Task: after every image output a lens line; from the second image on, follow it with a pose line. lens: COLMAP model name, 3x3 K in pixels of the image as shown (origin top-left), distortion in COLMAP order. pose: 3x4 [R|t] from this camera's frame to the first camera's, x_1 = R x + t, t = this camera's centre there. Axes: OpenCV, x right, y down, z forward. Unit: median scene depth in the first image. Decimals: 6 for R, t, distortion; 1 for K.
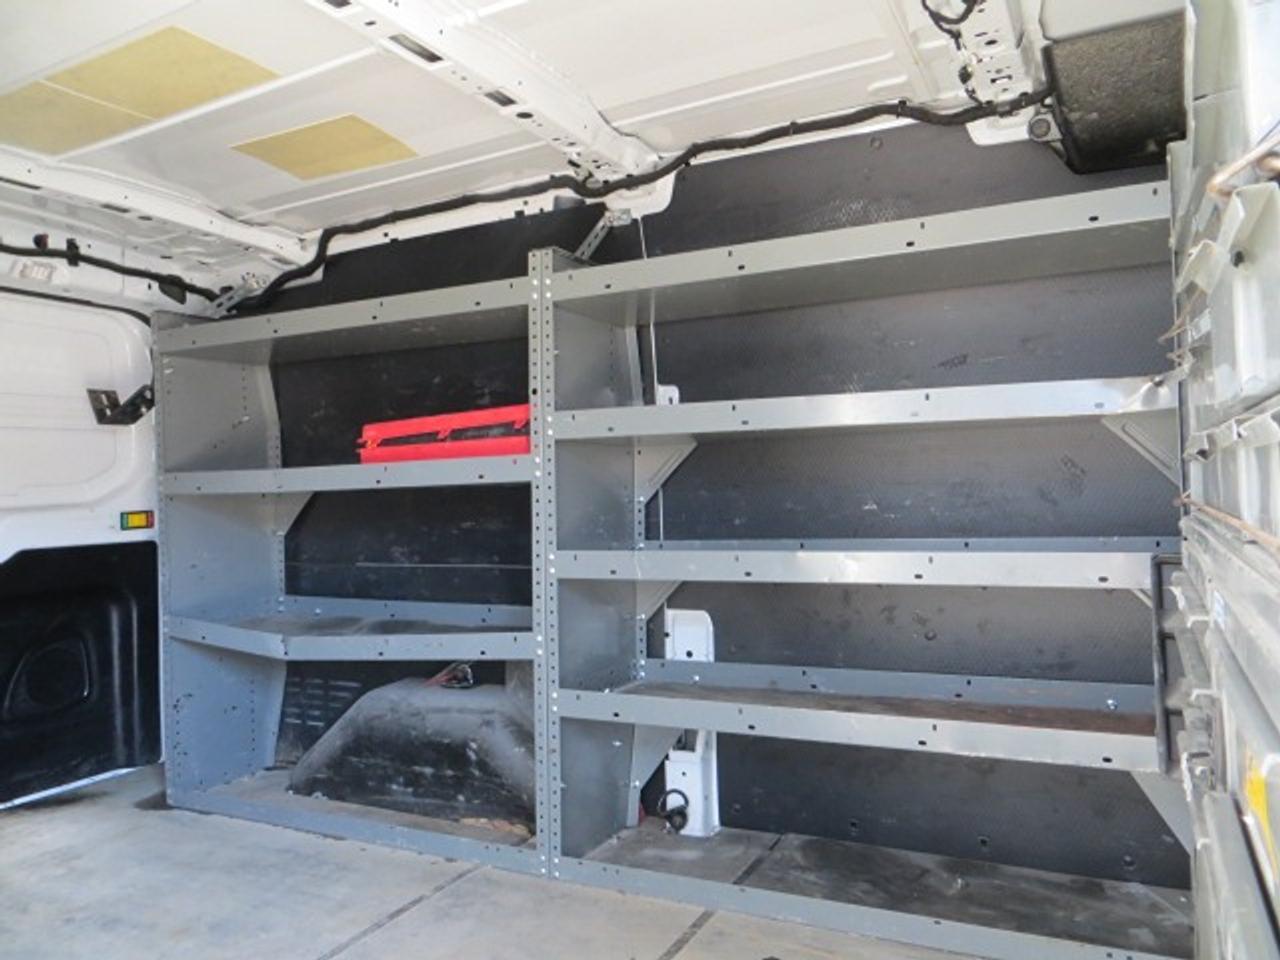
lens RADIAL K [[956.7, 0, 635.9], [0, 956.7, 473.5], [0, 0, 1]] dist [-0.006471, -0.007753]
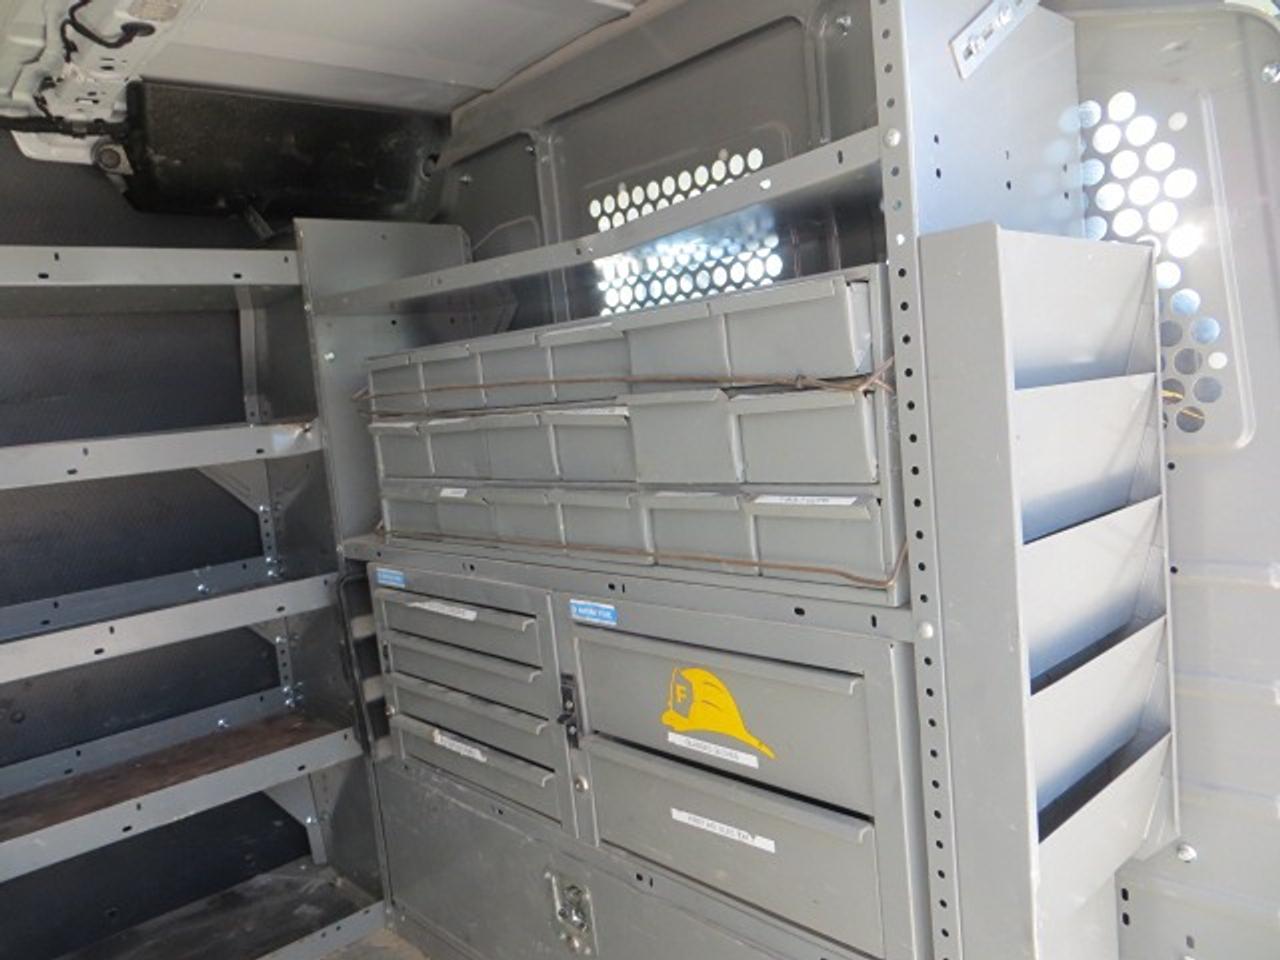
lens RADIAL K [[962.7, 0, 640.0], [0, 962.7, 480.0], [0, 0, 1]] dist [-0.011940, -0.002503]
pose [[0.346961, -0.093877, 0.933170, -0.300071], [0.077420, 0.994449, 0.071256, -0.065632], [-0.934679, 0.047523, 0.352303, 0.171423]]
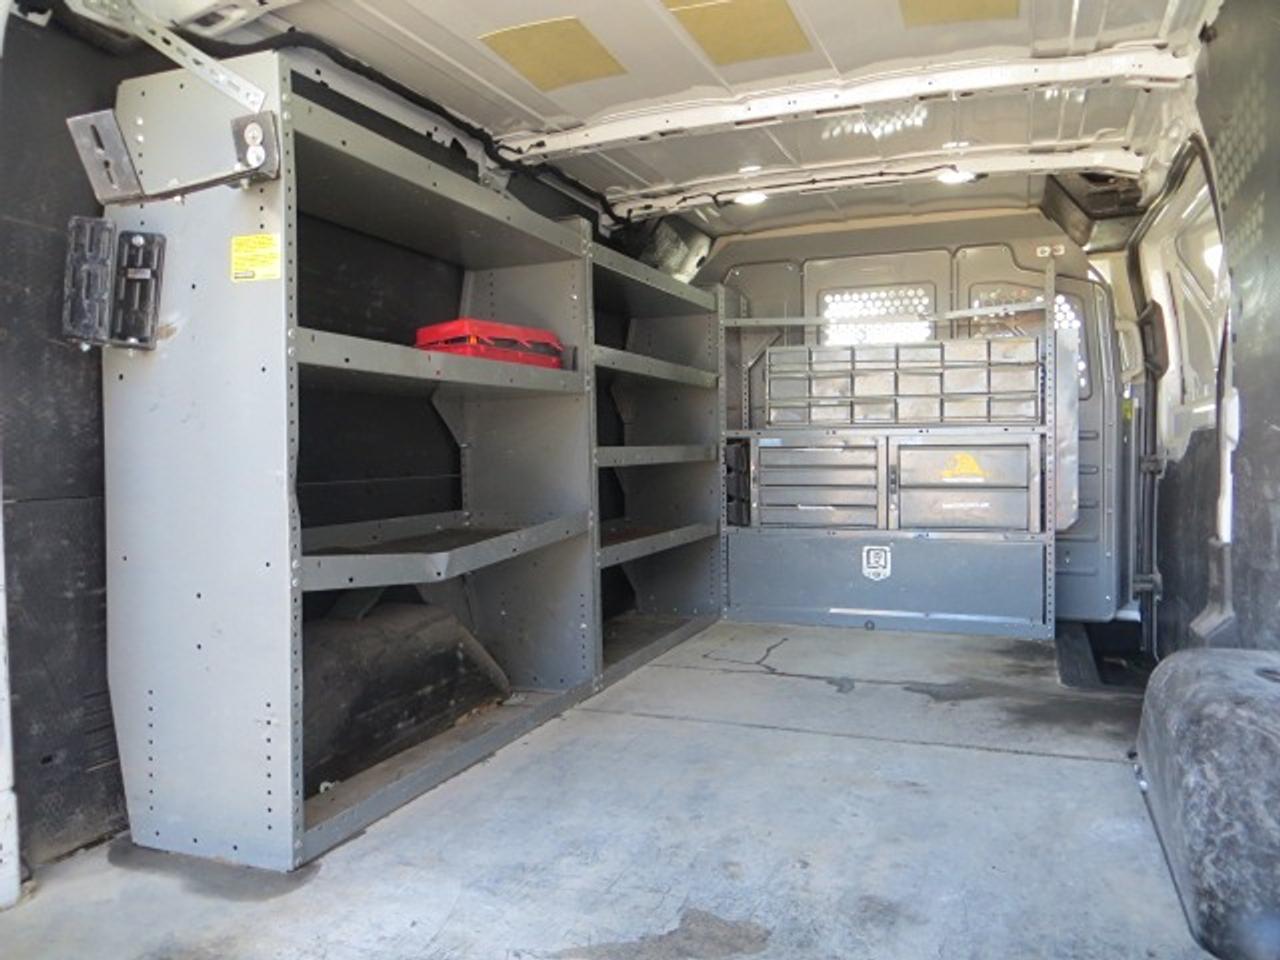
lens RADIAL K [[956.7, 0, 635.9], [0, 956.7, 473.5], [0, 0, 1]] dist [-0.006471, -0.007753]
pose [[-0.090129, 0.006345, 0.995910, -1.471376], [0.007311, 0.999957, -0.005709, 0.129354], [-0.995903, 0.006766, -0.090171, 1.095547]]
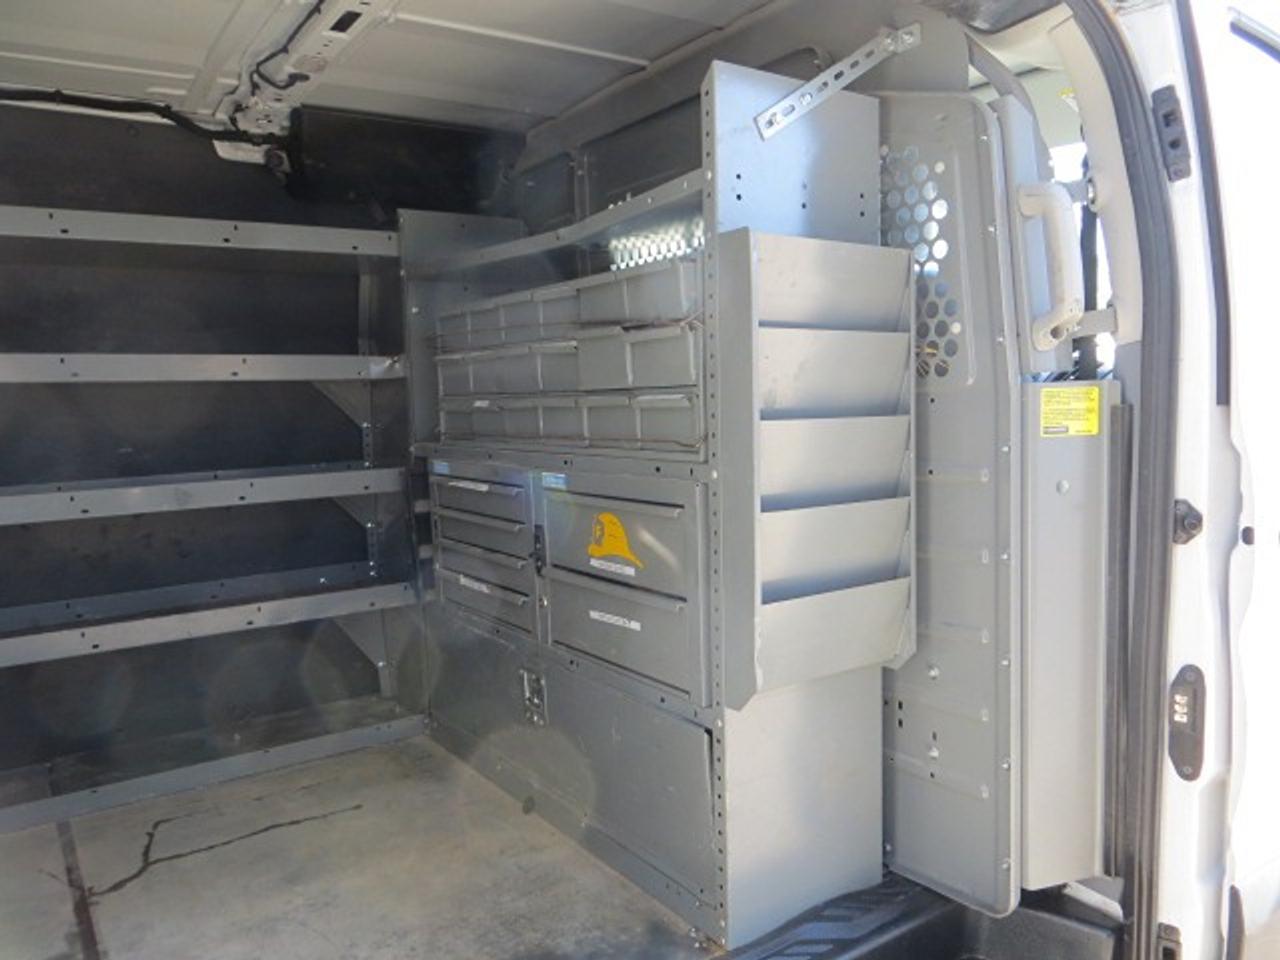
lens RADIAL K [[956.7, 0, 635.9], [0, 956.7, 473.5], [0, 0, 1]] dist [-0.006471, -0.007753]
pose [[0.473531, -0.056062, 0.878991, -0.509556], [0.008237, 0.998210, 0.059229, 0.000638], [-0.880739, -0.020806, 0.473145, -0.081415]]
